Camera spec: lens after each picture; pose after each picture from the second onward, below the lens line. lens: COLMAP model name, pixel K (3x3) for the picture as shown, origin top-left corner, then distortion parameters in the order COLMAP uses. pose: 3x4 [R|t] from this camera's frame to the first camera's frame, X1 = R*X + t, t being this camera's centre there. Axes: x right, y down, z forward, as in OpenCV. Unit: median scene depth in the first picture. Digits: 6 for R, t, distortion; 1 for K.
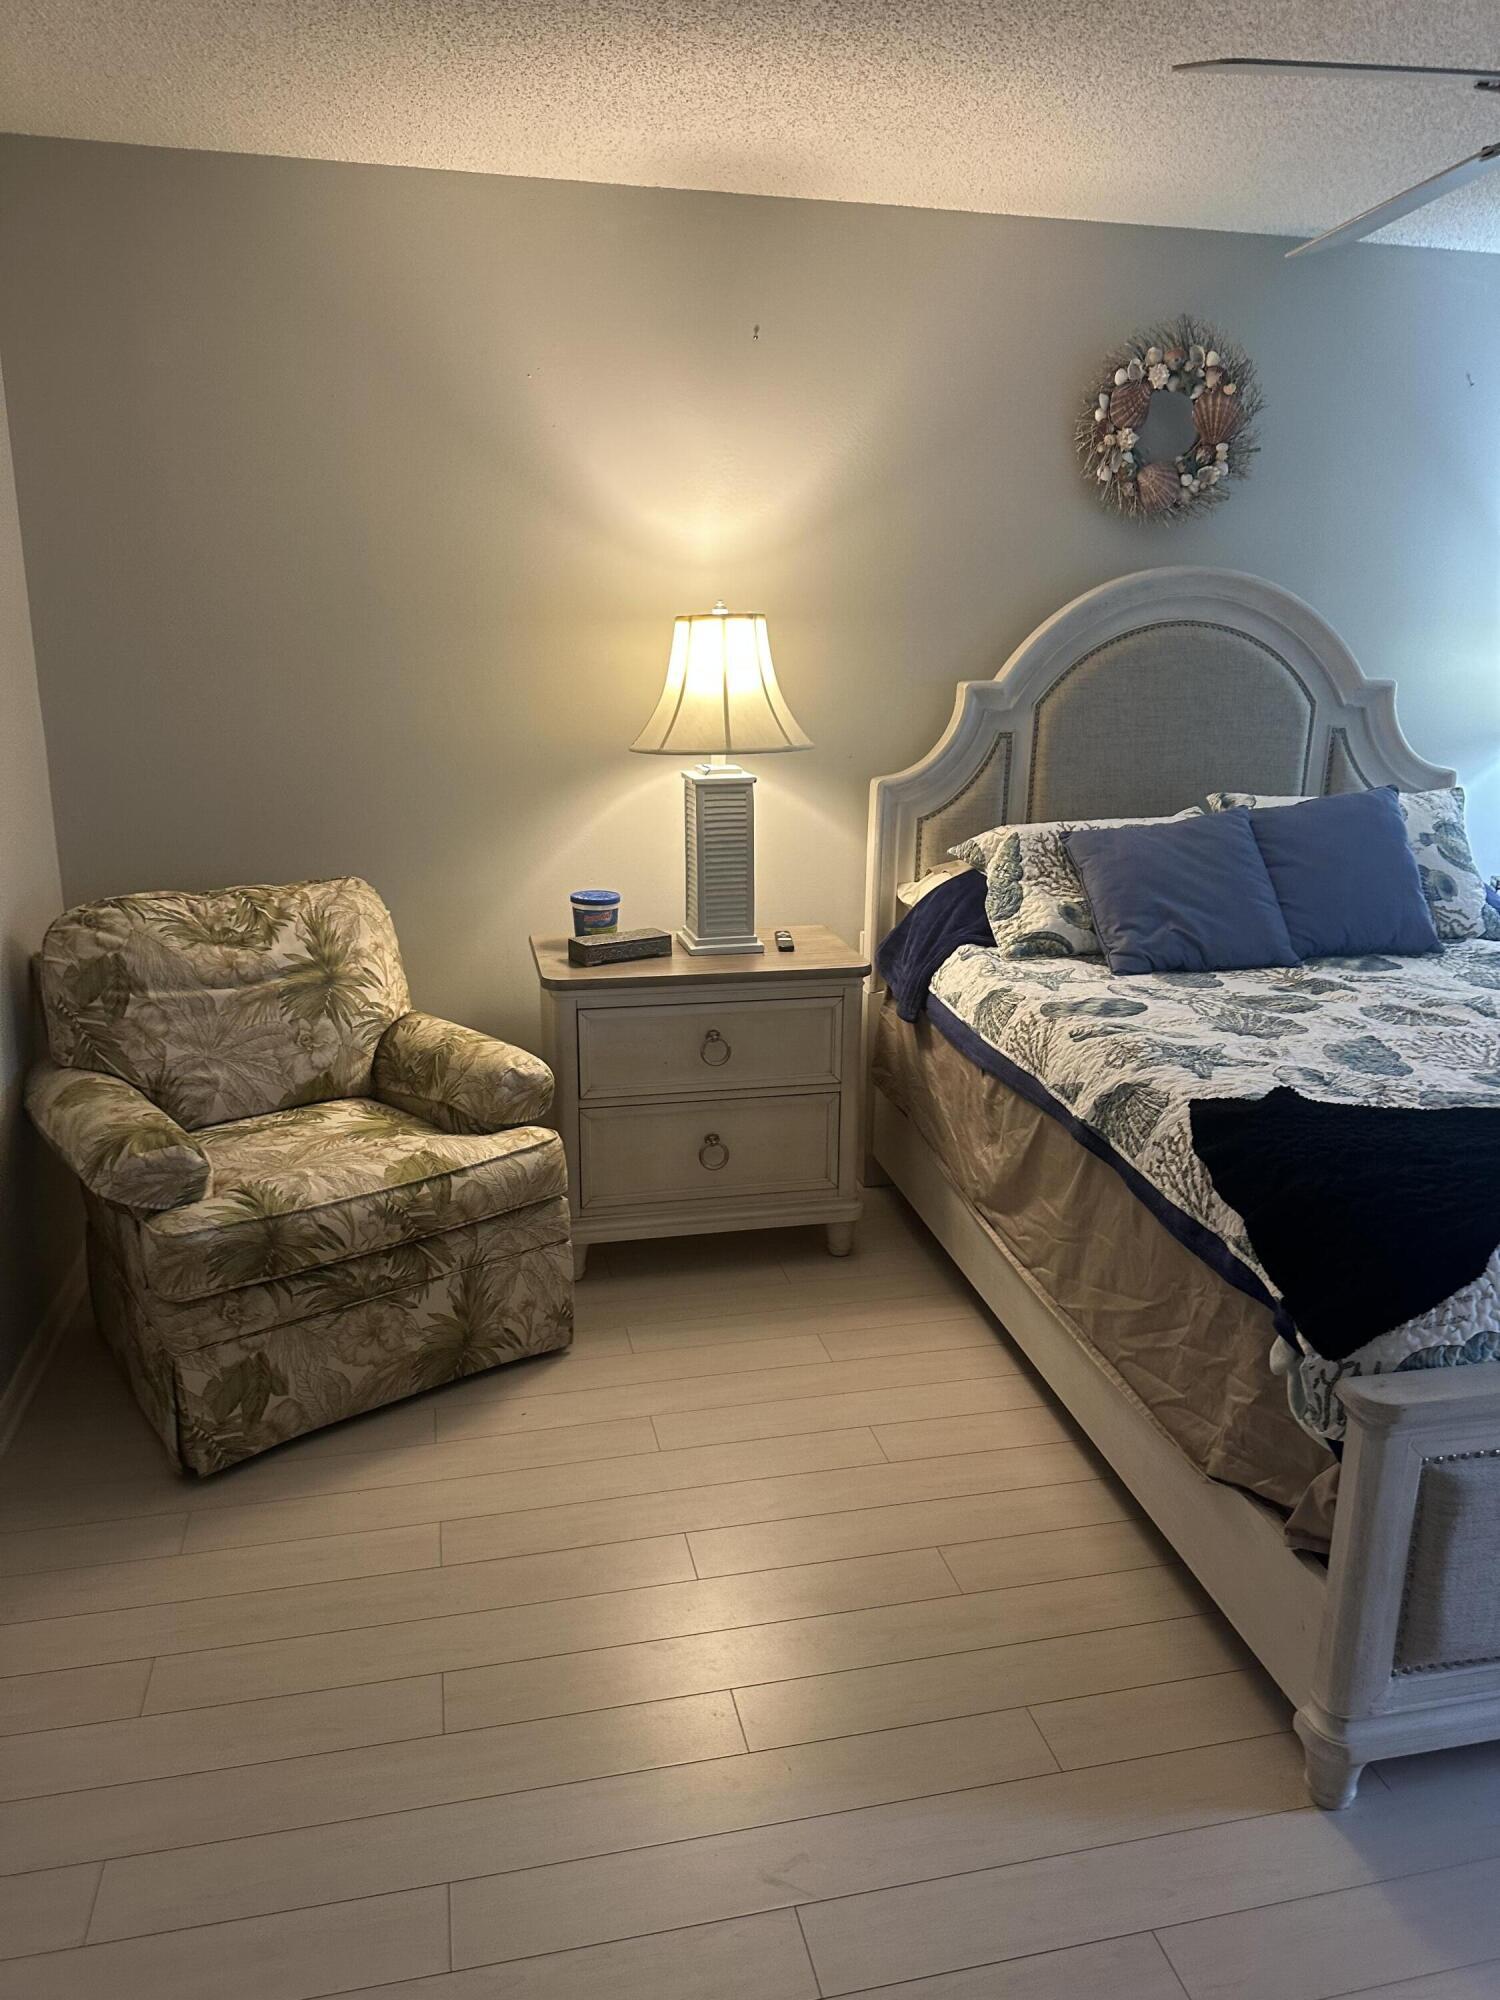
lens RADIAL K [[1402.7, 0, 747.9], [0, 1402.7, 1013.4], [0, 0, 1]] dist [0.185021, -0.387699]
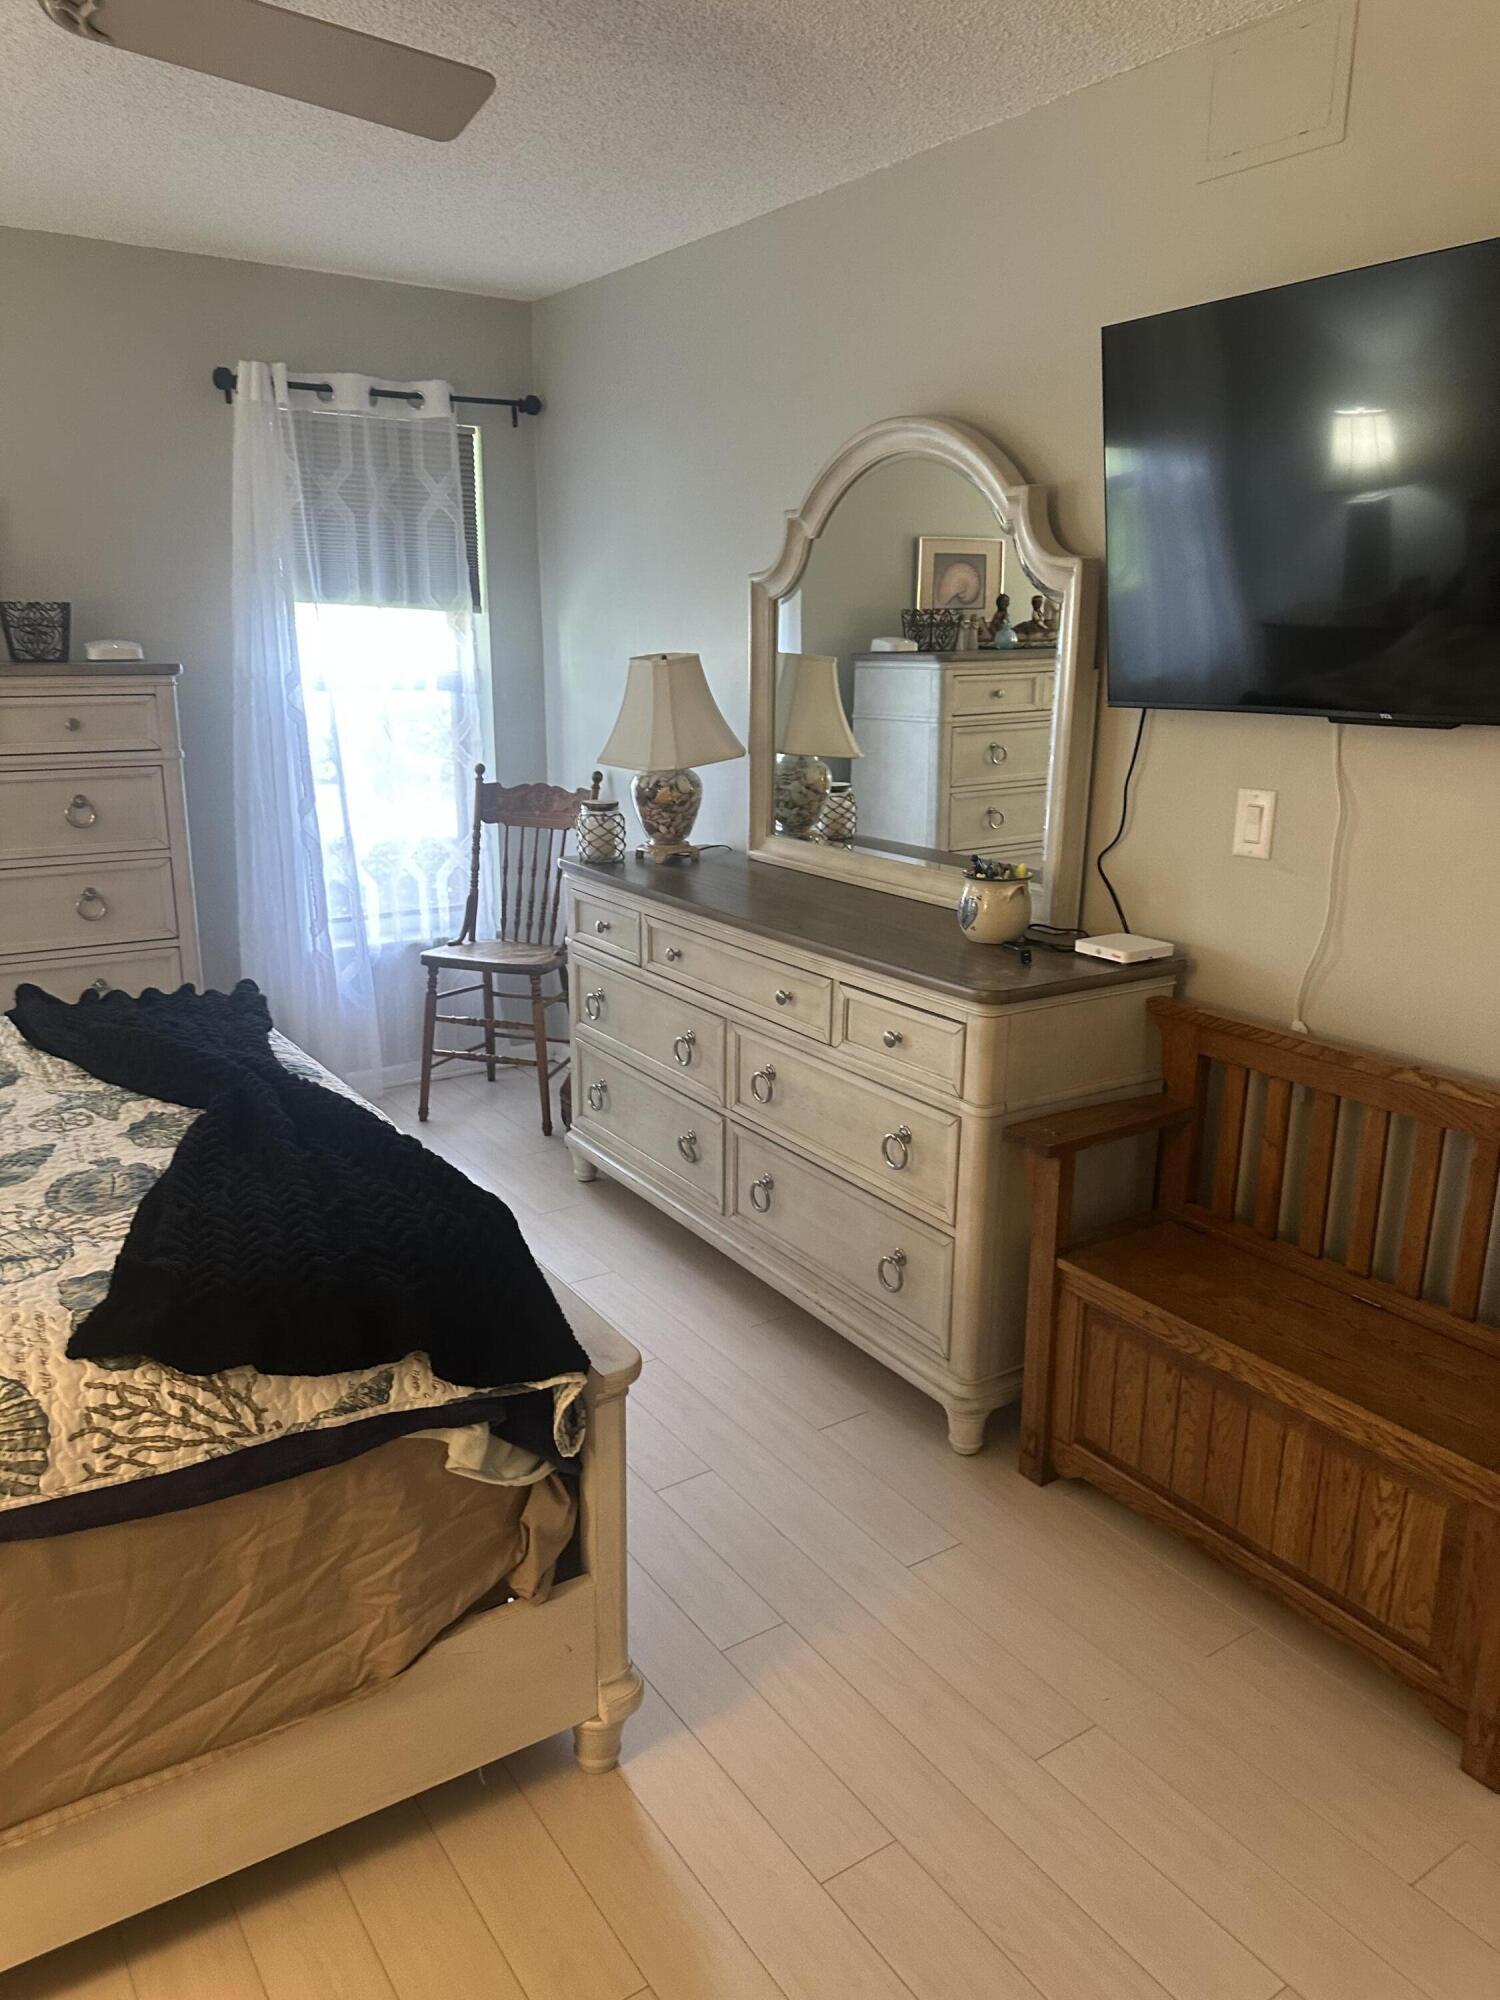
lens RADIAL K [[1420.3, 0, 751.8], [0, 1420.3, 1007.0], [0, 0, 1]] dist [-0.000688, -0.006399]
pose [[-0.365372, -0.257578, 0.894515, -0.266163], [0.233207, 0.904979, 0.355846, -0.184463], [-0.901176, 0.338624, -0.270585, 0.645917]]
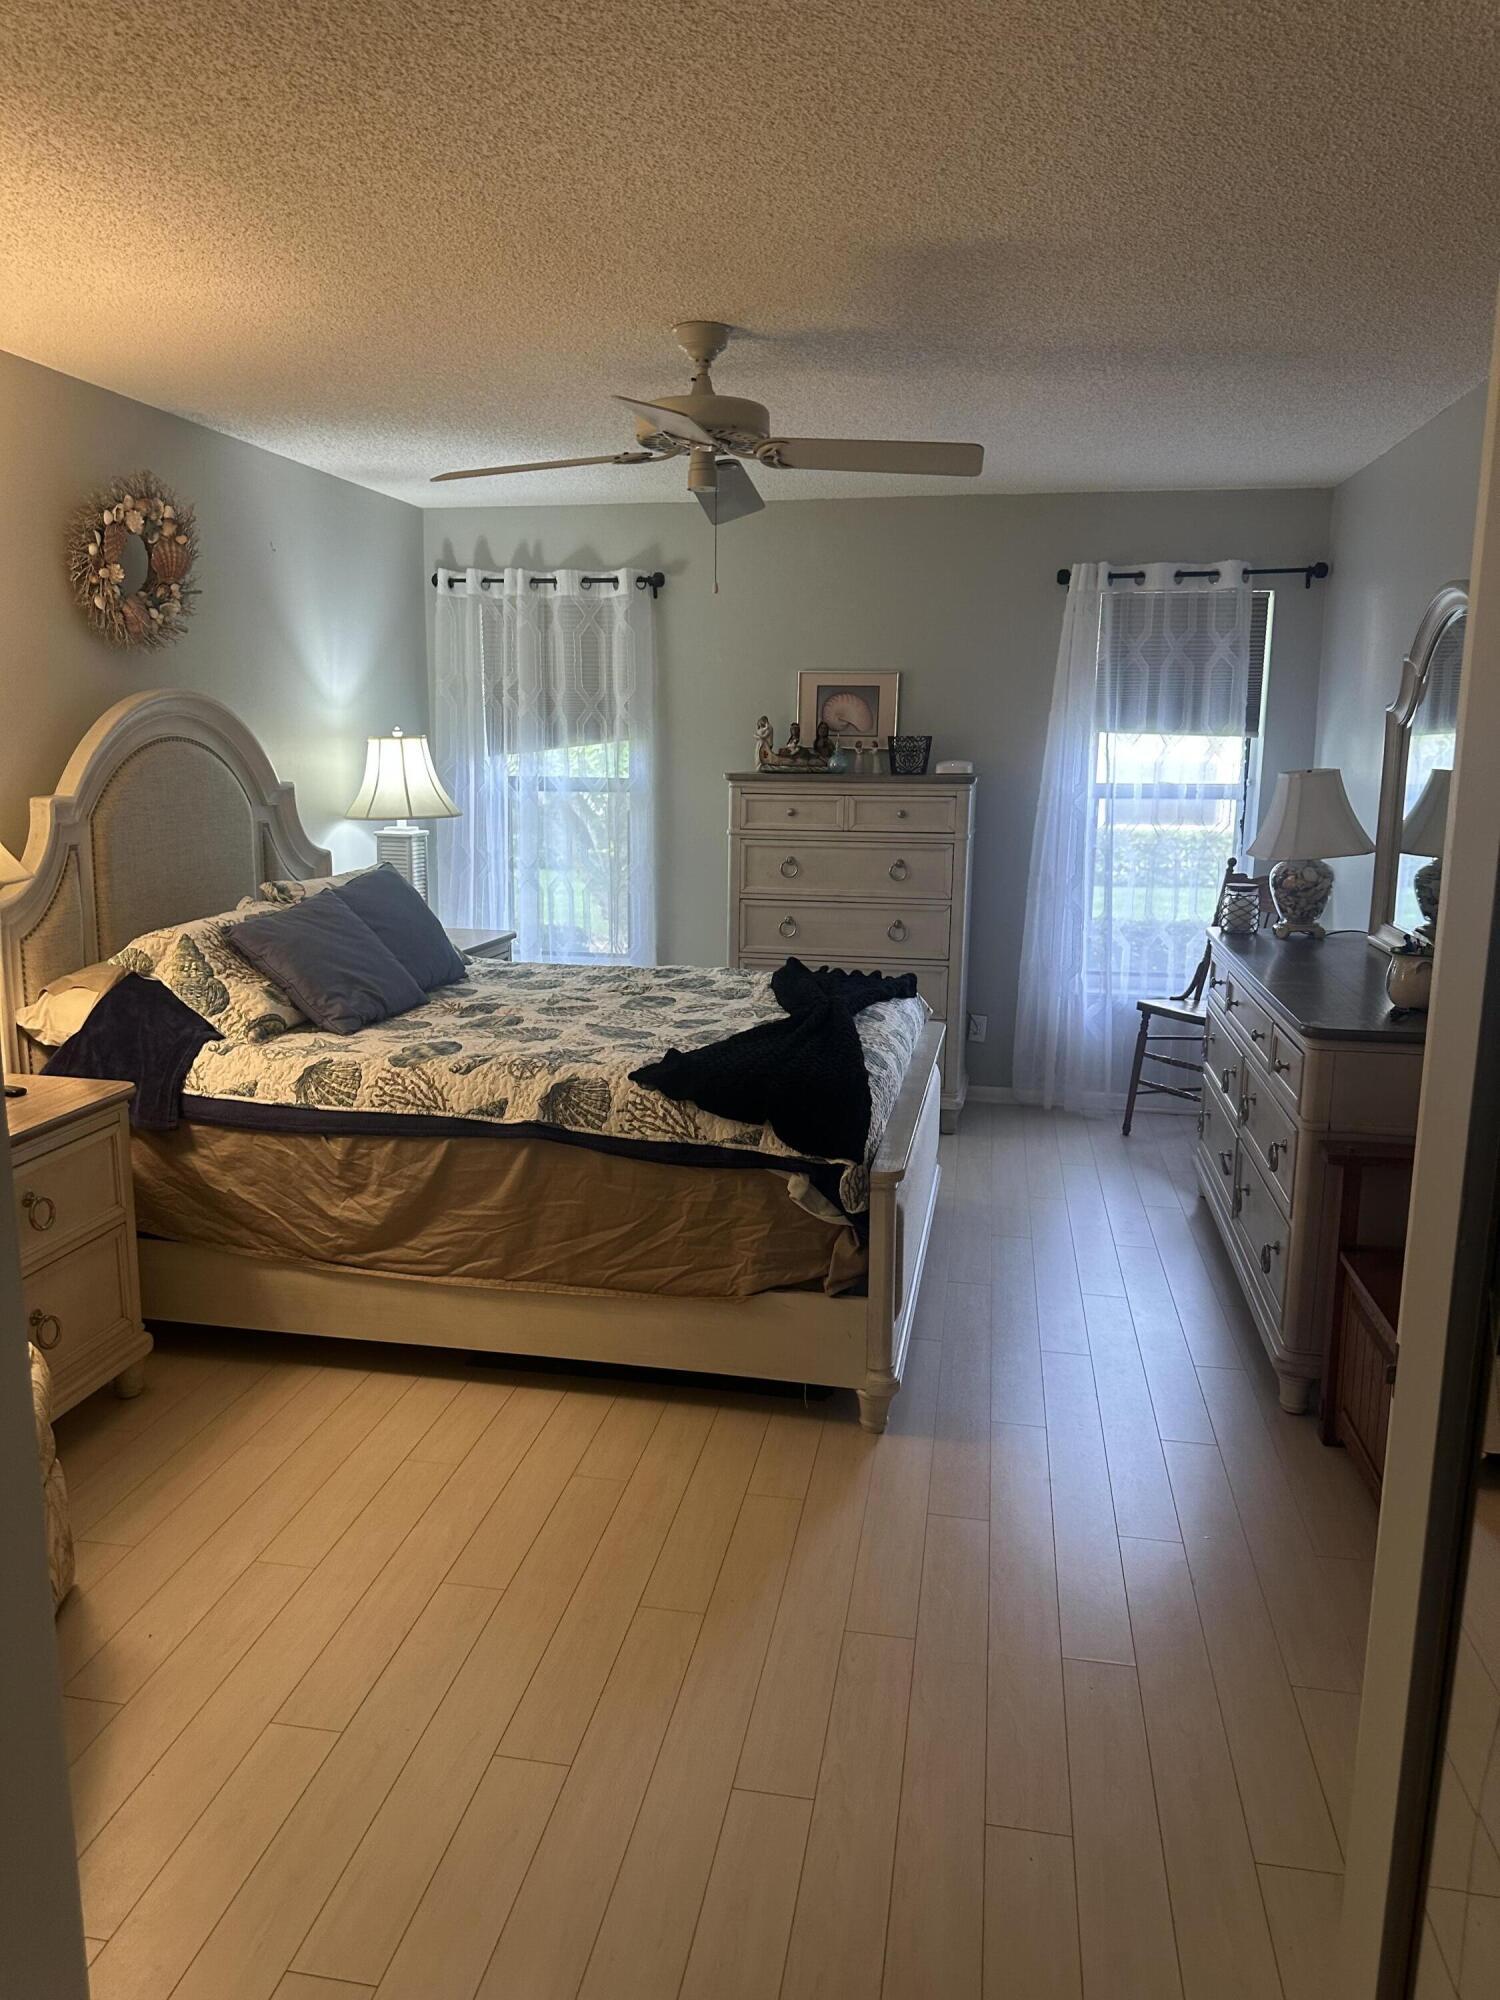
lens RADIAL K [[1402.7, 0, 755.7], [0, 1402.7, 991.7], [0, 0, 1]] dist [0.187497, -0.391621]
pose [[0.384958, -0.172782, 0.906617, -0.706574], [0.239184, 0.967436, 0.082813, -0.082873], [-0.891403, 0.184968, 0.413749, 0.214815]]
